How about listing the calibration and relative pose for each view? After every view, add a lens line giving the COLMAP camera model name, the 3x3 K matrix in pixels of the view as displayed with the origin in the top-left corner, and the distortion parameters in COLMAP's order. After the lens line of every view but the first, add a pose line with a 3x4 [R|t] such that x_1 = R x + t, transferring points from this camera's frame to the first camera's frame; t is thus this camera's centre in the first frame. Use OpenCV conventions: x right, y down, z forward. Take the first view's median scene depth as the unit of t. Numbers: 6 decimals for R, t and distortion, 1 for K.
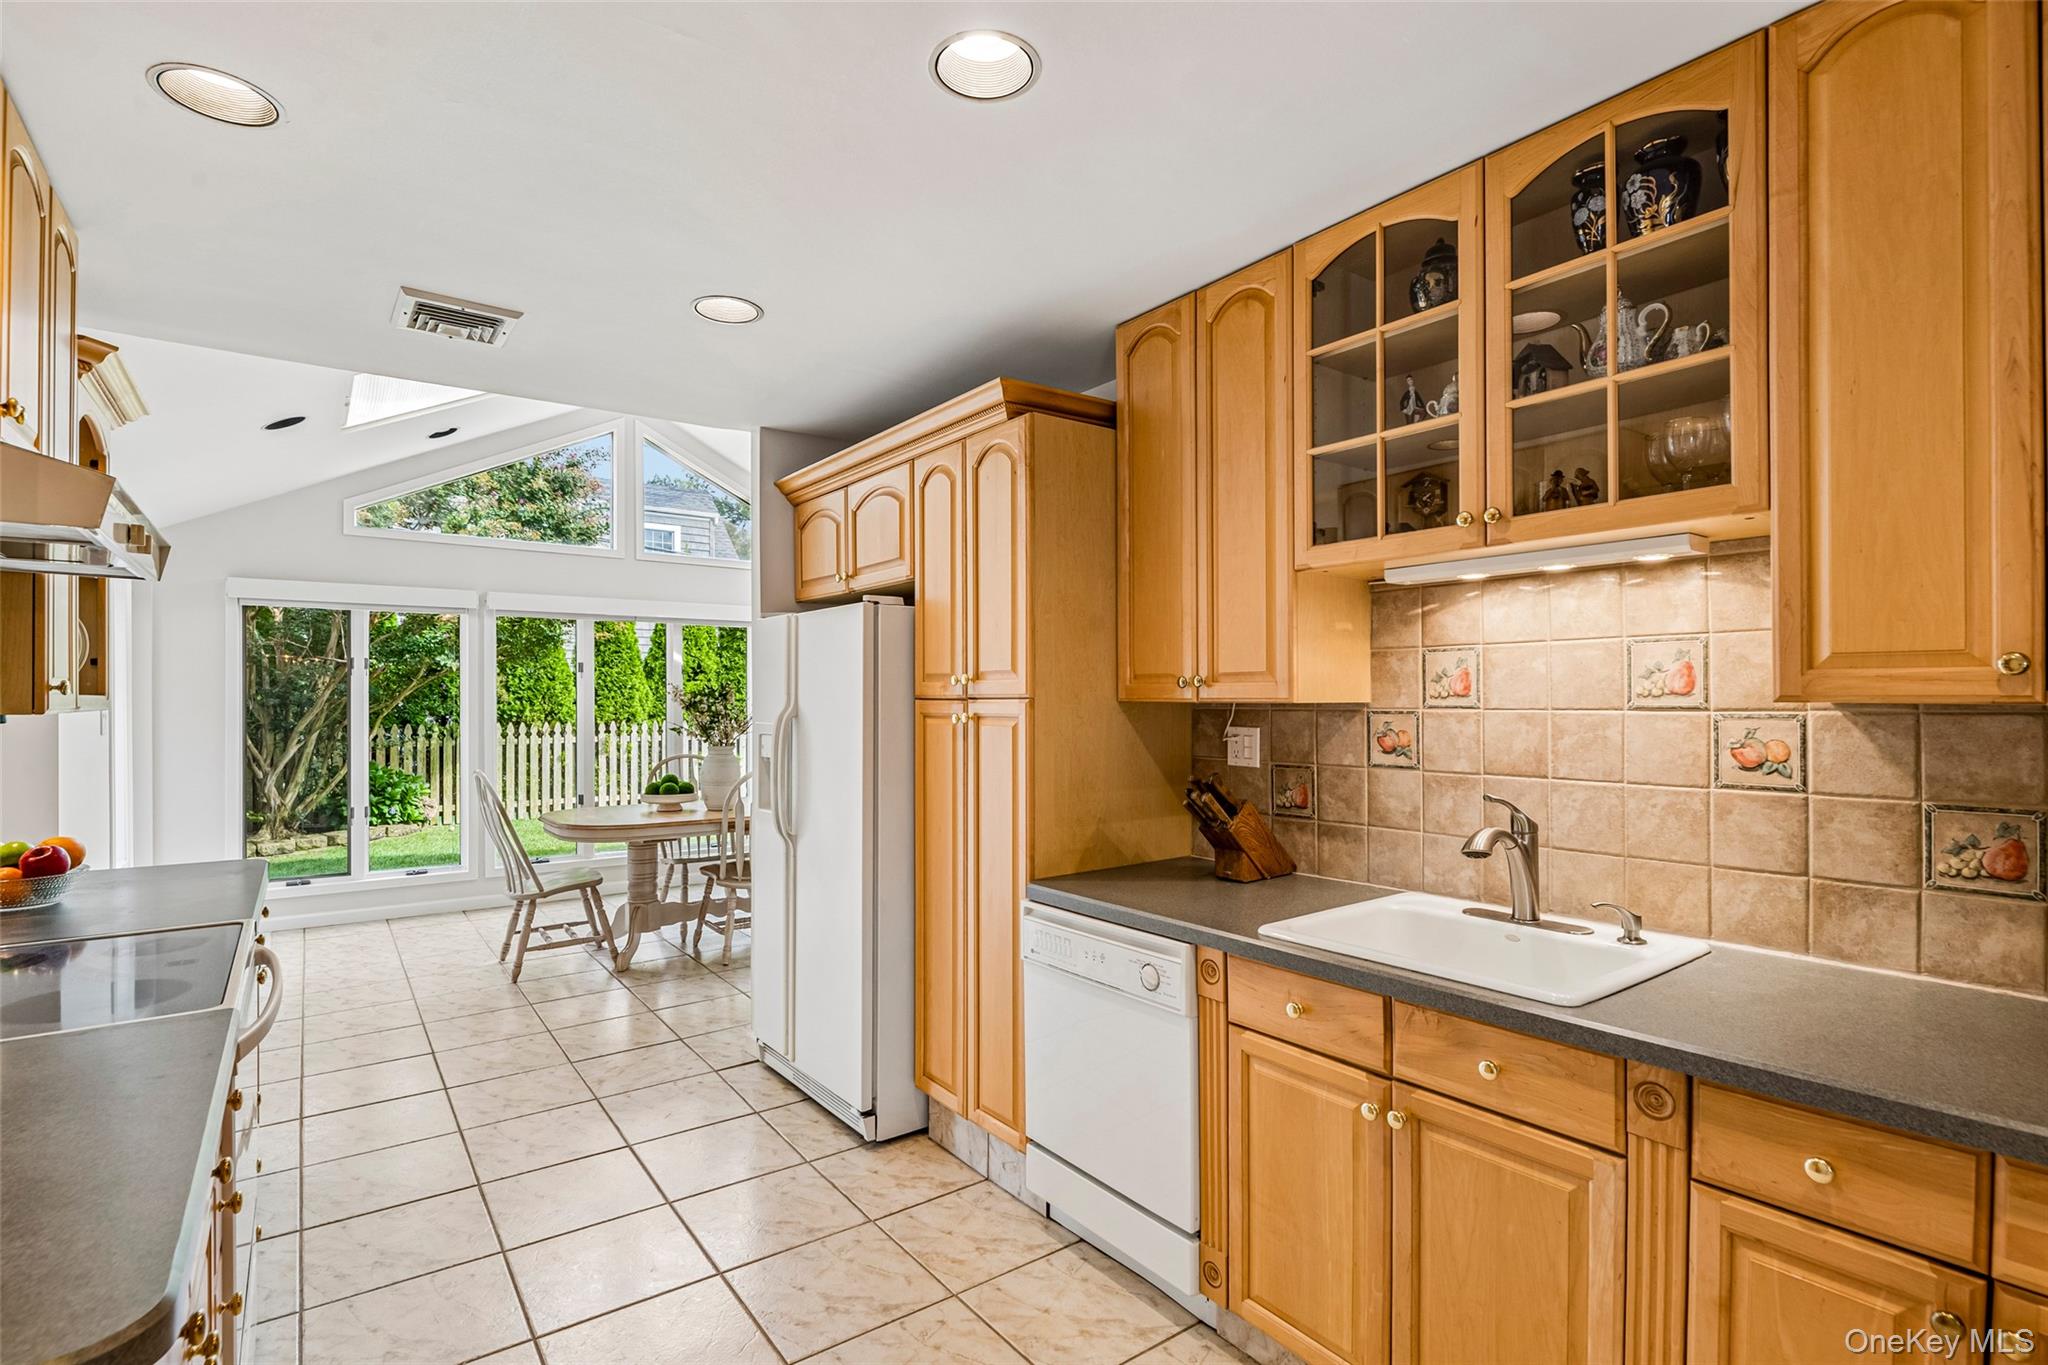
lens RADIAL K [[964.9, 0, 1009.6], [0, 964.9, 699.5], [0, 0, 1]] dist [0.005887, 0.000549]
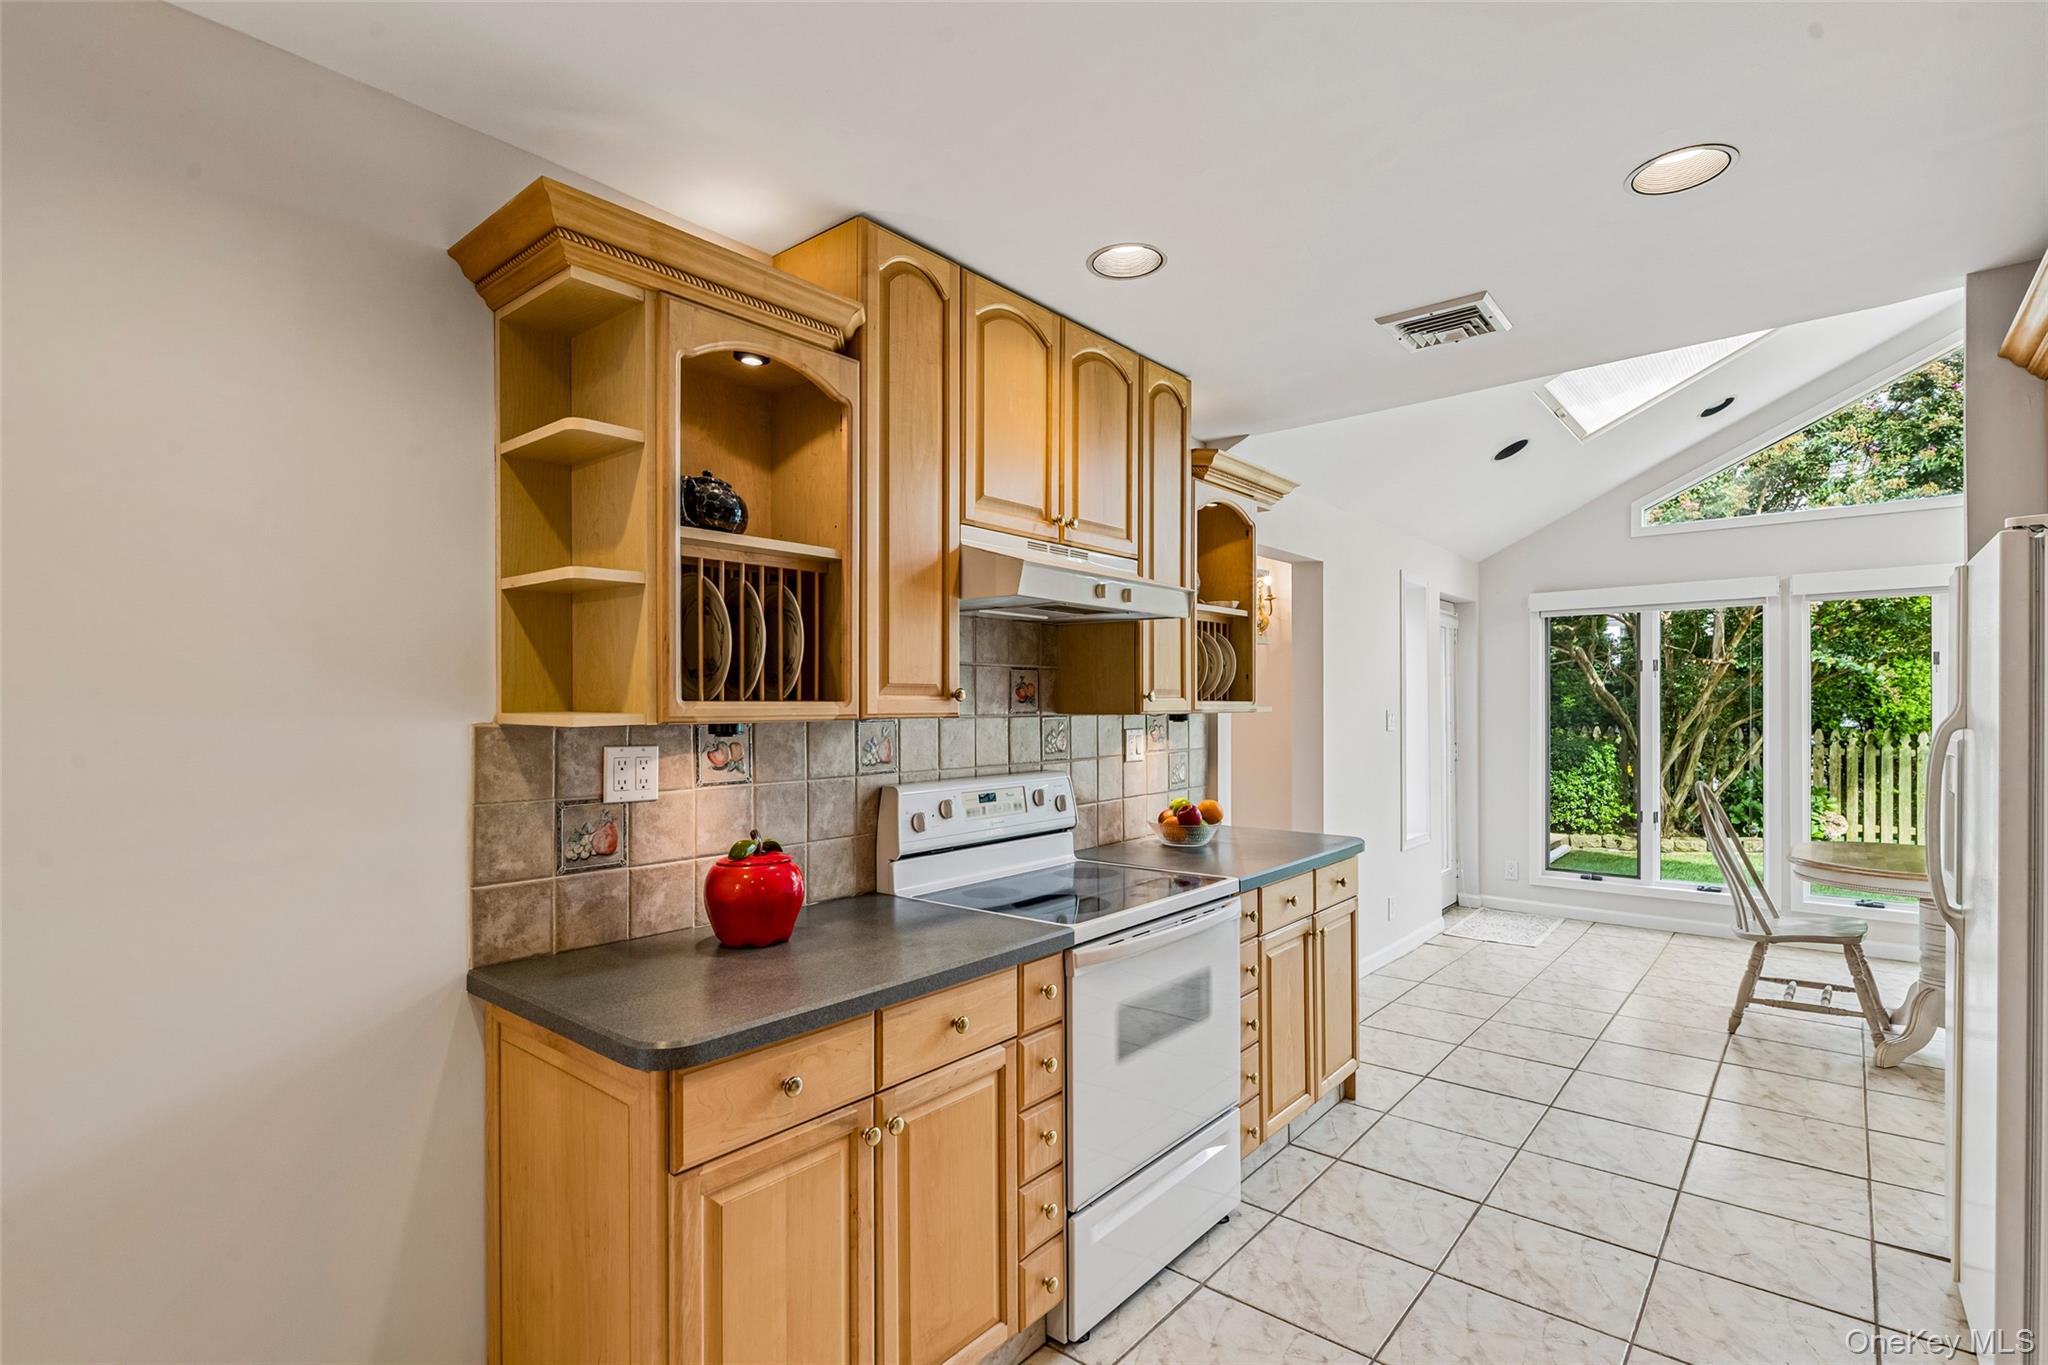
lens RADIAL K [[964.9, 0, 1012.0], [0, 964.9, 697.3], [0, 0, 1]] dist [0.005887, 0.000549]
pose [[0.250130, -0.010358, -0.968157, 0.119260], [0.006413, 0.999939, -0.009041, 0.000074], [0.968191, -0.003948, 0.250181, 0.130509]]
